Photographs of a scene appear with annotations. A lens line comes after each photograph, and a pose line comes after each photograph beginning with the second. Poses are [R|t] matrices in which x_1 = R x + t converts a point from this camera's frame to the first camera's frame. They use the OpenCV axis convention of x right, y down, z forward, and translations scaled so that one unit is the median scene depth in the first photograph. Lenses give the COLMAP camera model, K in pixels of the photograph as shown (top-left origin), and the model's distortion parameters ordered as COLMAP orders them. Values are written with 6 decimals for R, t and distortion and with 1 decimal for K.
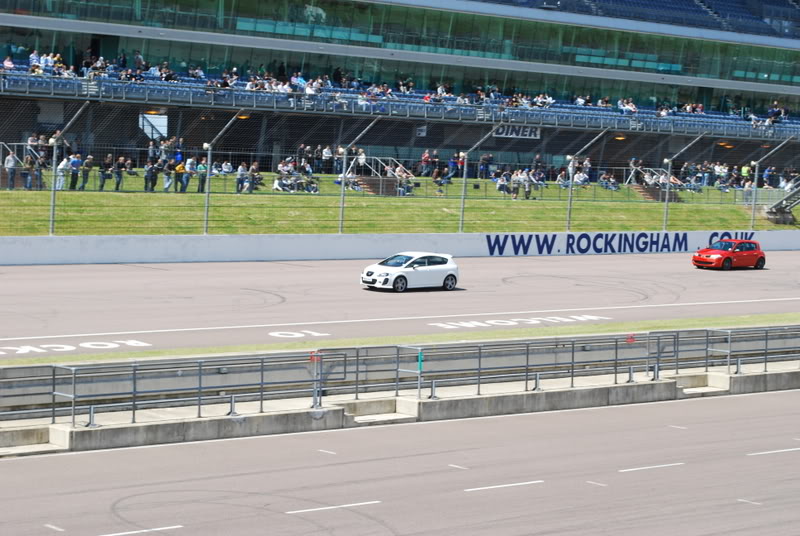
lens RADIAL K [[1804.9, 0, 407.8], [0, 1804.9, 268.9], [0, 0, 1]] dist [0.041915, -0.111894]
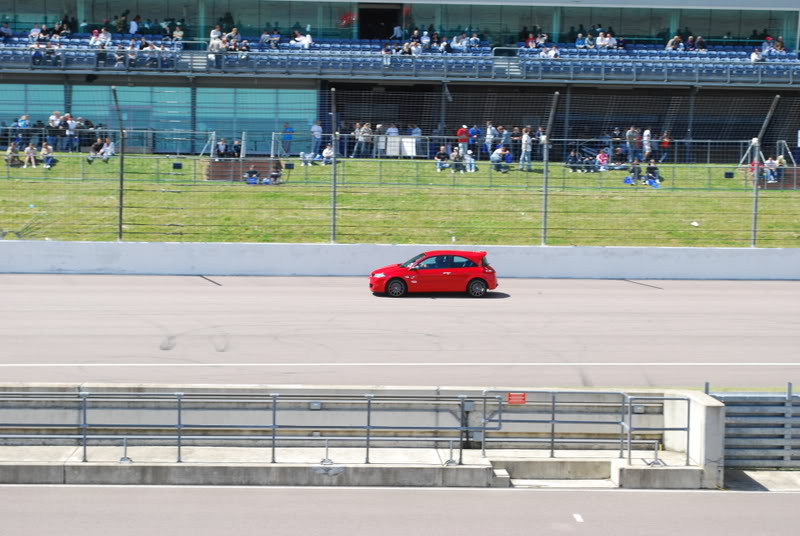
lens RADIAL K [[1808.7, 0, 398.4], [0, 1808.7, 259.0], [0, 0, 1]] dist [0.024014, 0.062505]
pose [[0.773287, 0.017416, -0.633817, 0.437609], [-0.024885, 0.999686, -0.002892, -0.008406], [0.633568, 0.018009, 0.773477, 0.393191]]
